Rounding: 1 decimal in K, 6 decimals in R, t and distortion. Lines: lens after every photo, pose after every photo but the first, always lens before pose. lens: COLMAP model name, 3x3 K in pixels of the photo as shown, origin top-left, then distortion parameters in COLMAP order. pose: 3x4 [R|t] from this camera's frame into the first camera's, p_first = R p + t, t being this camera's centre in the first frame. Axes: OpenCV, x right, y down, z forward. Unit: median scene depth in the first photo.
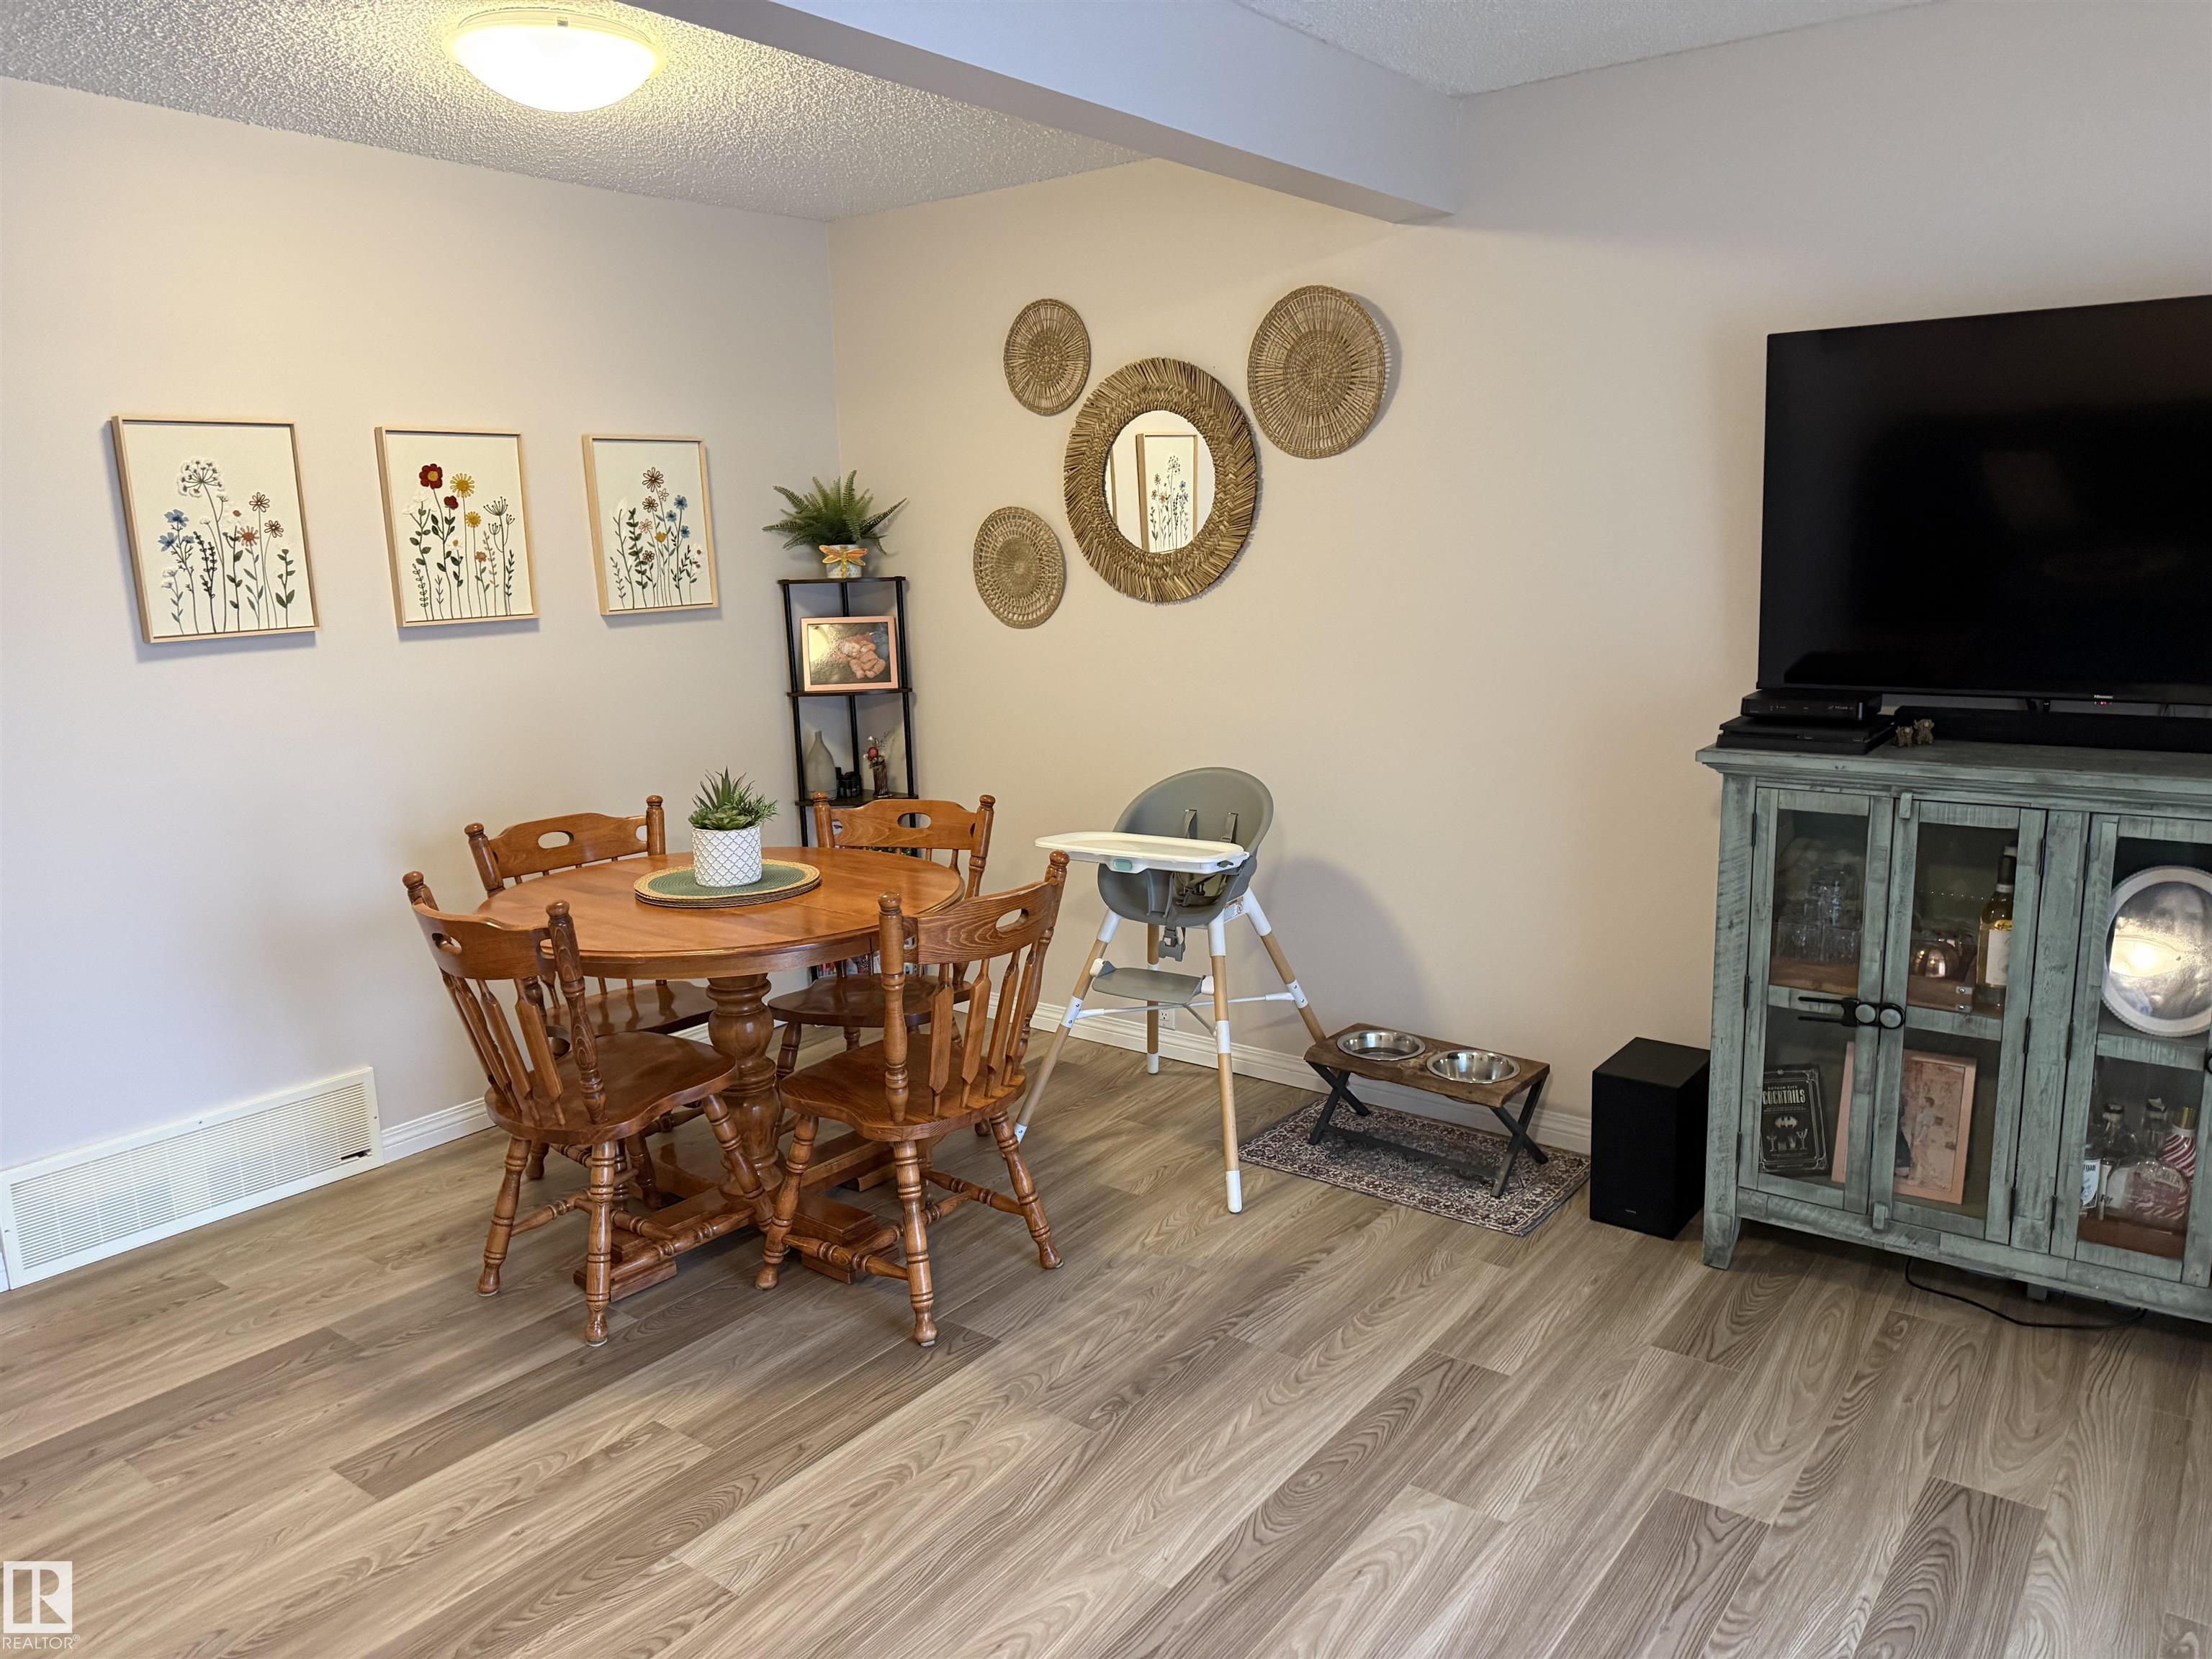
lens RADIAL K [[1553.2, 0, 1116.7], [0, 1553.2, 840.0], [0, 0, 1]] dist [0.078383, -0.098828]
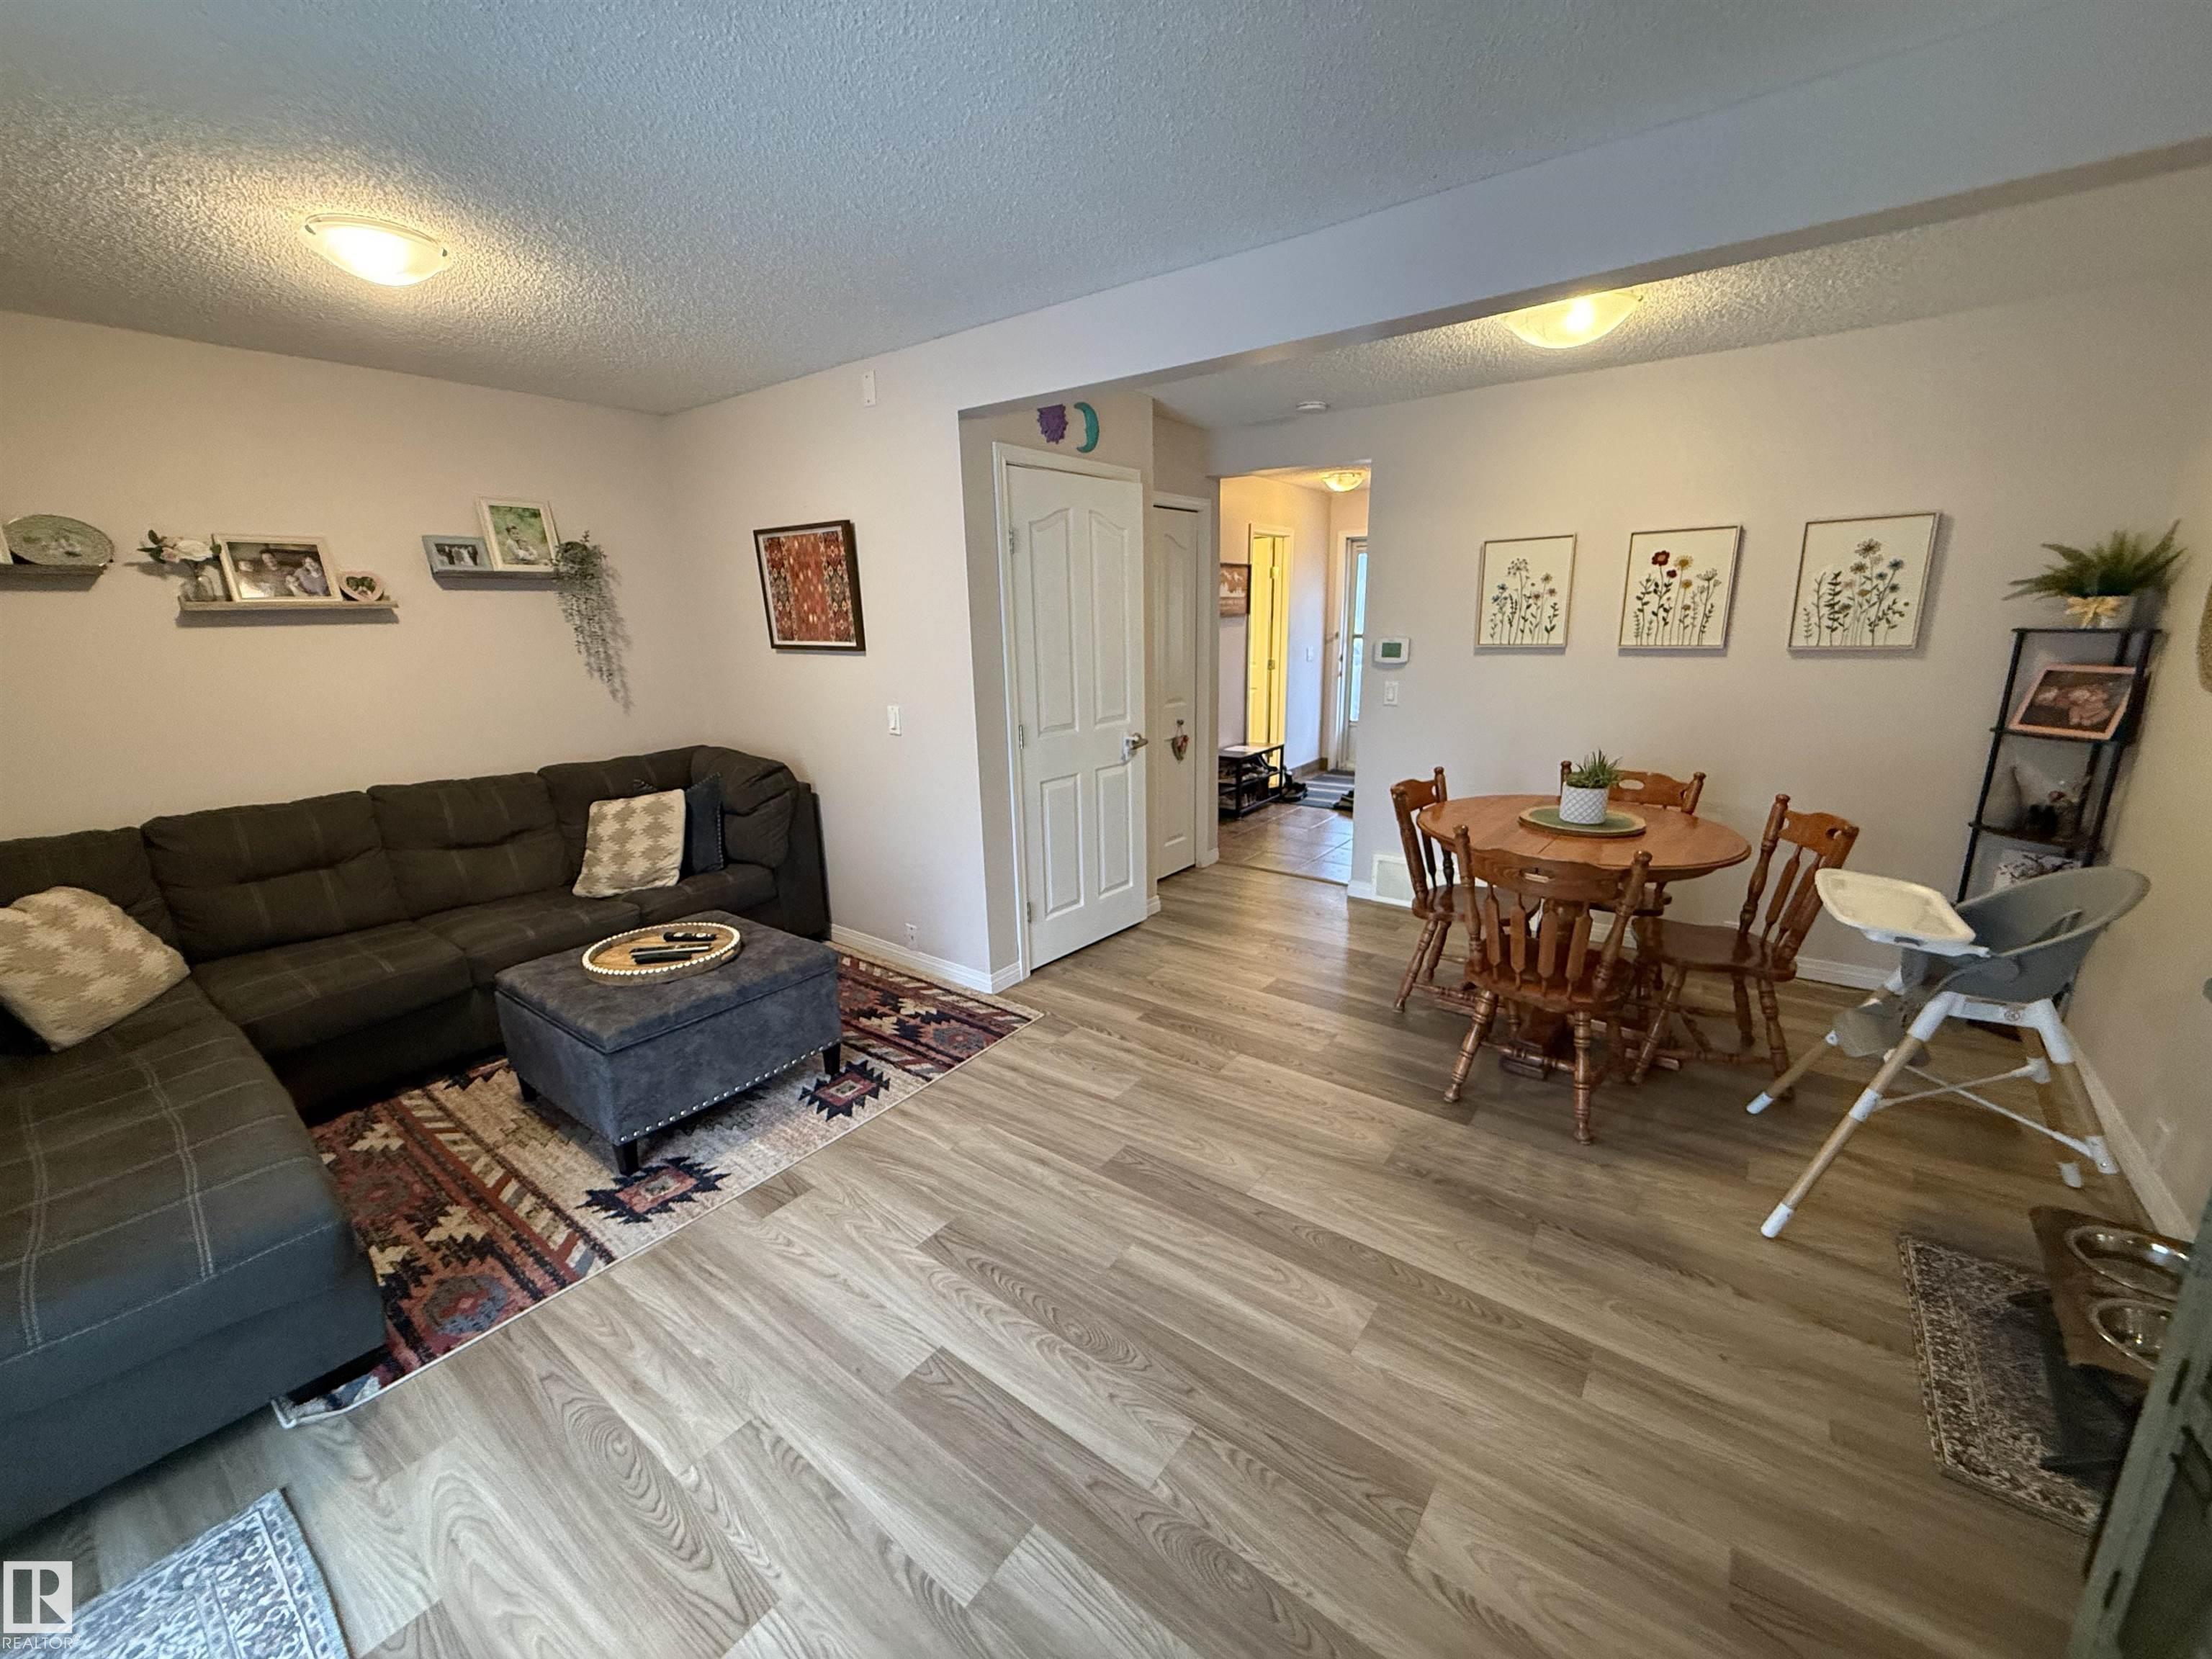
lens RADIAL K [[880.5, 0, 1110.4], [0, 880.5, 835.3], [0, 0, 1]] dist [0.002073, 0.000259]
pose [[-0.001624, 0.274070, -0.961708, 0.640611], [-0.170611, 0.947534, 0.270319, -0.124576], [0.985337, 0.164517, 0.045220, 0.506678]]
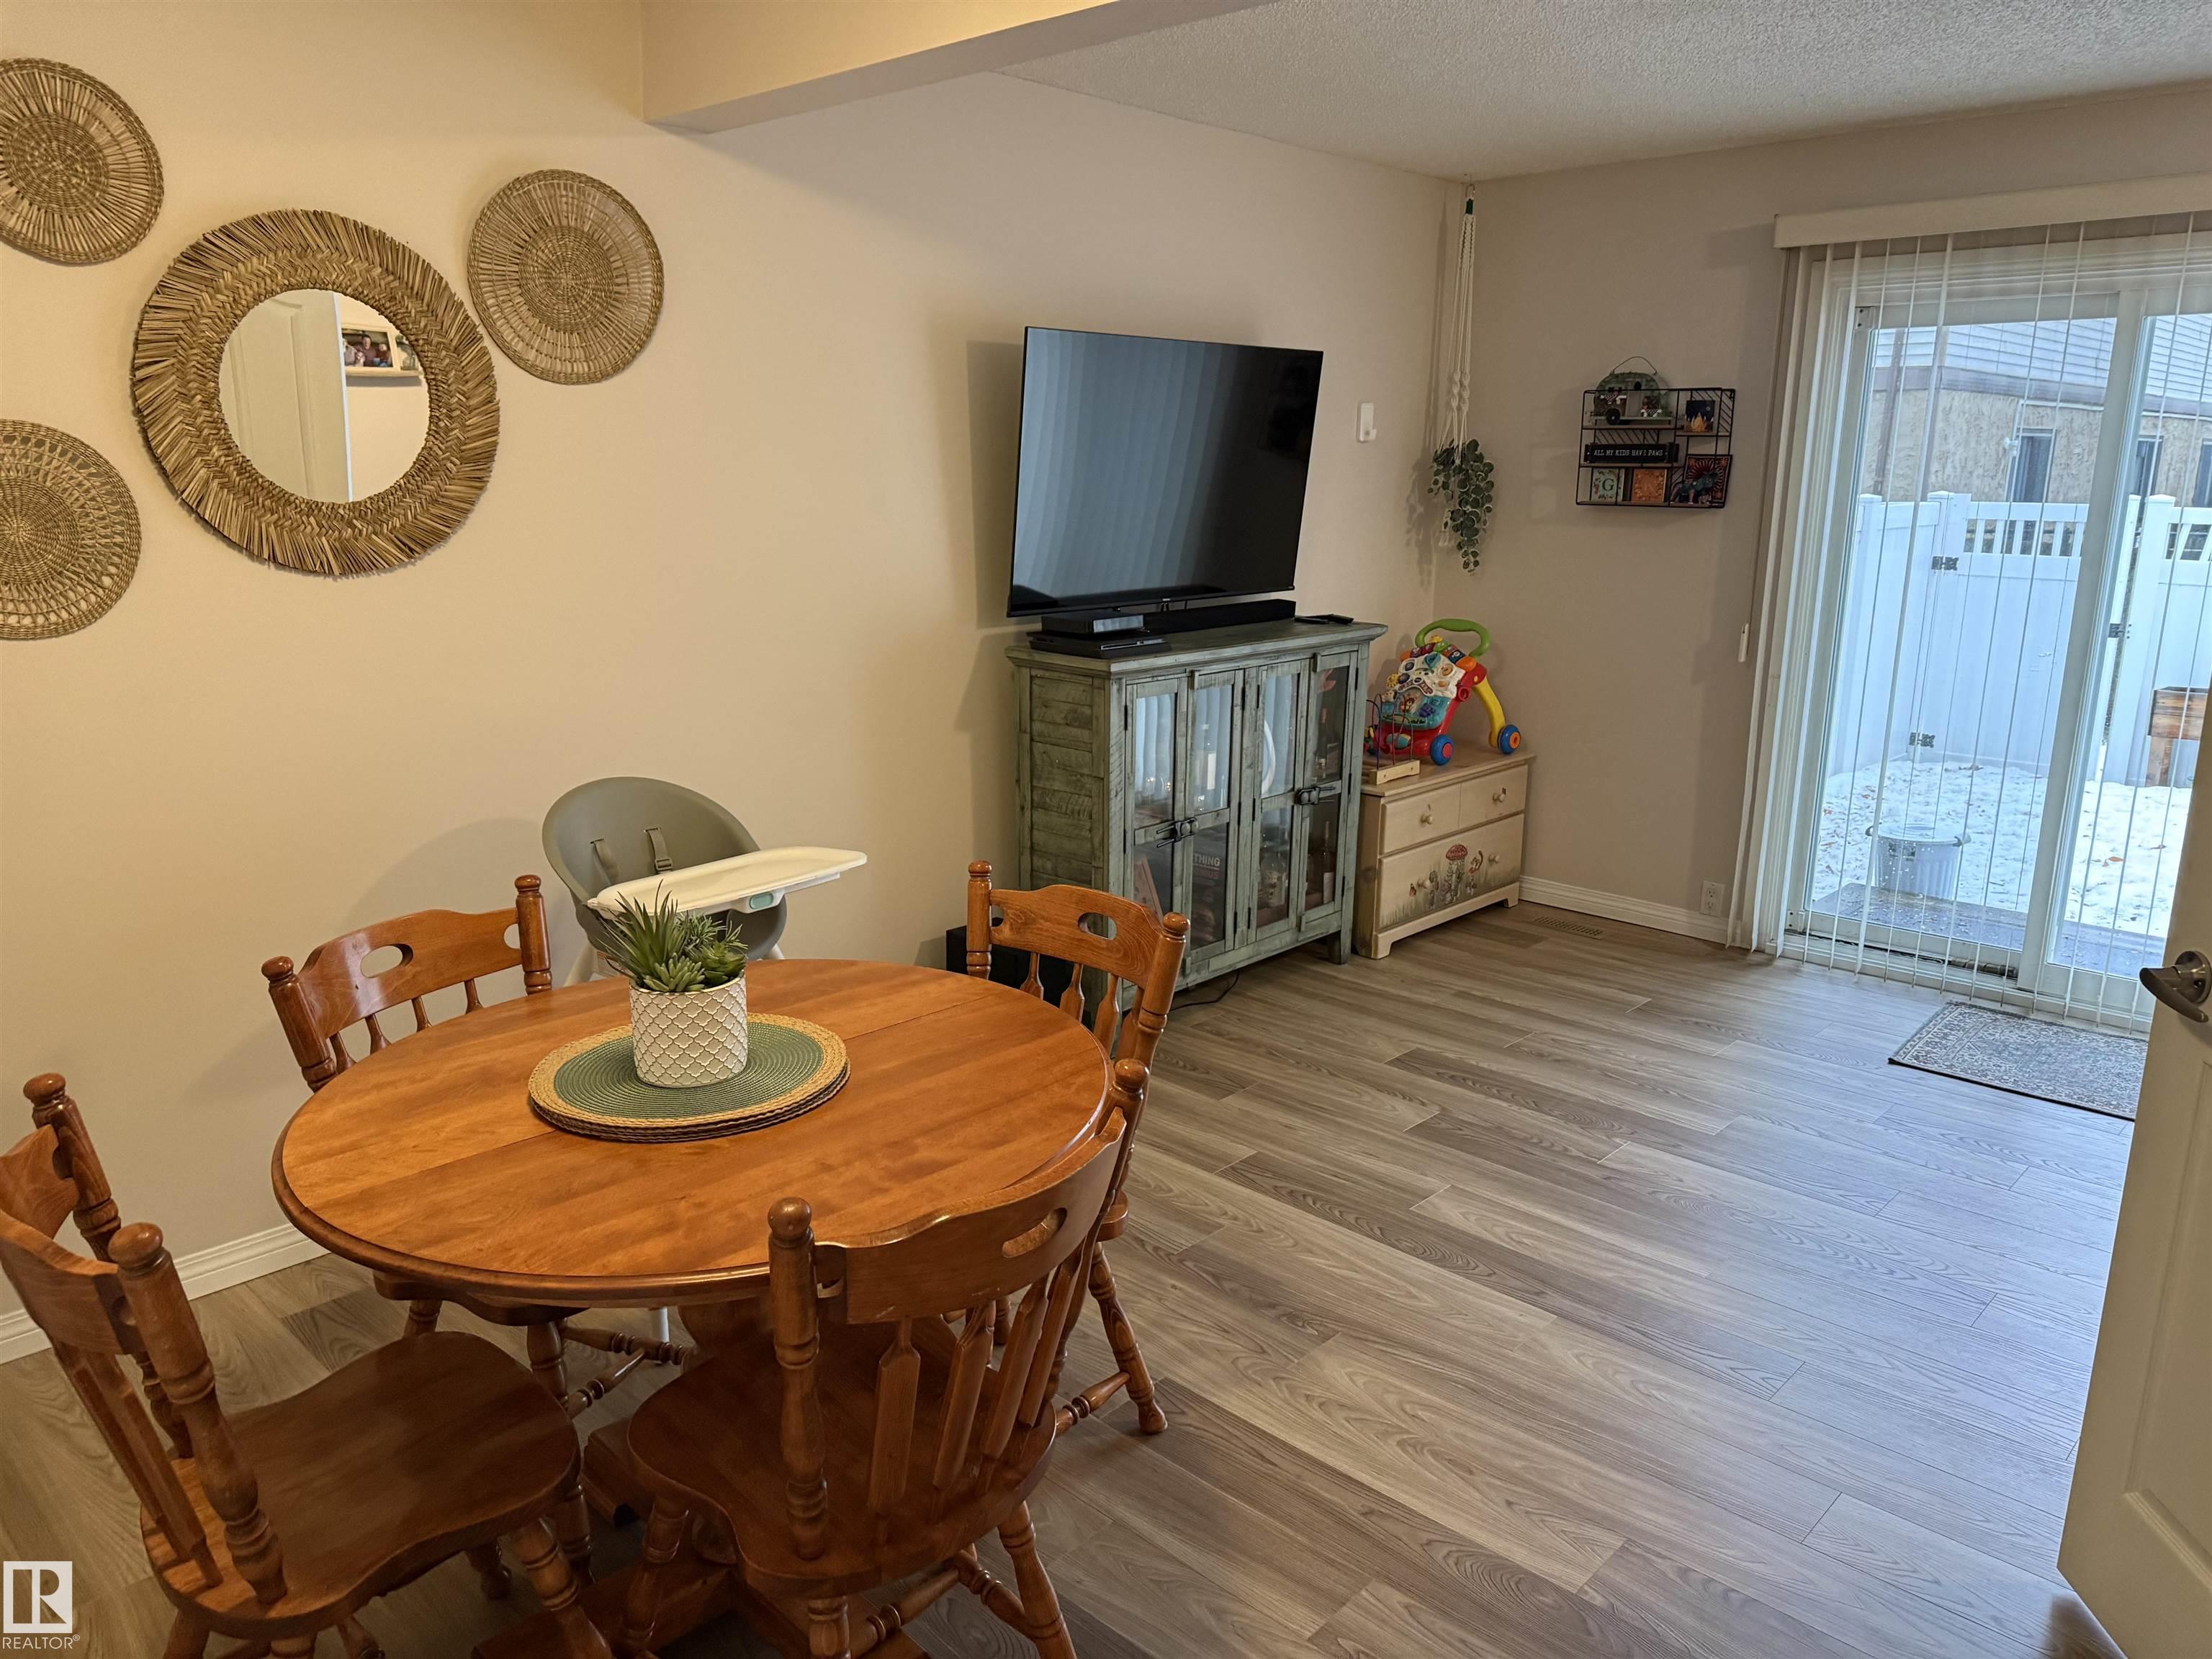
lens RADIAL K [[1553.2, 0, 1112.7], [0, 1553.2, 840.8], [0, 0, 1]] dist [0.078383, -0.098828]
pose [[0.114402, -0.218718, 0.969059, -0.818449], [0.178825, 0.964063, 0.196479, -0.153151], [-0.977207, 0.150814, 0.149403, 0.771891]]
